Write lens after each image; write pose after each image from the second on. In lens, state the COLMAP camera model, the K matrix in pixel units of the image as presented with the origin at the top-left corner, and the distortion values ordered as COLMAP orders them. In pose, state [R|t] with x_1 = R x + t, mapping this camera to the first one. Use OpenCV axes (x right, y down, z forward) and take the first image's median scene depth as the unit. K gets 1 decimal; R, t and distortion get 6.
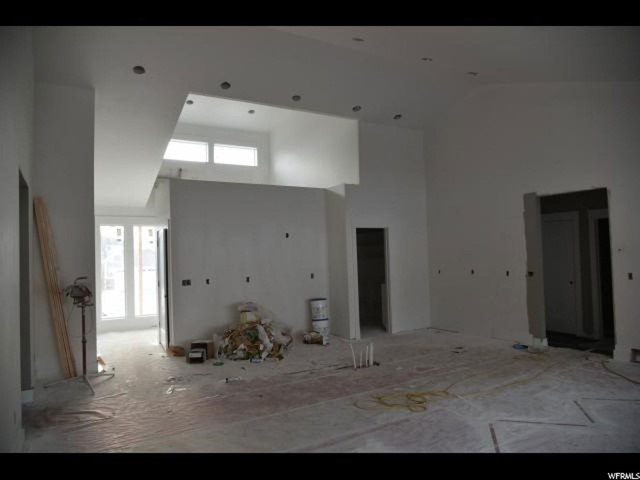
lens RADIAL K [[438.8, 0, 318.1], [0, 438.8, 239.9], [0, 0, 1]] dist [-0.036525, 0.000840]
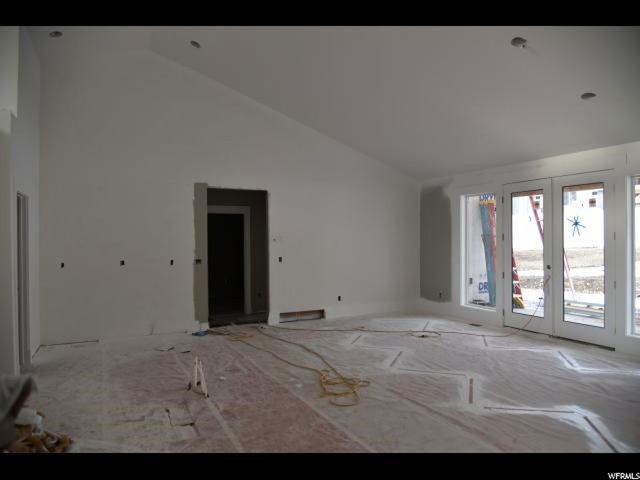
lens RADIAL K [[438.8, 0, 318.2], [0, 438.8, 240.9], [0, 0, 1]] dist [-0.036525, 0.000840]
pose [[0.051672, 0.025856, 0.998329, -0.647546], [-0.031016, 0.999224, -0.024274, 0.056407], [-0.998182, -0.029710, 0.052434, 0.822896]]
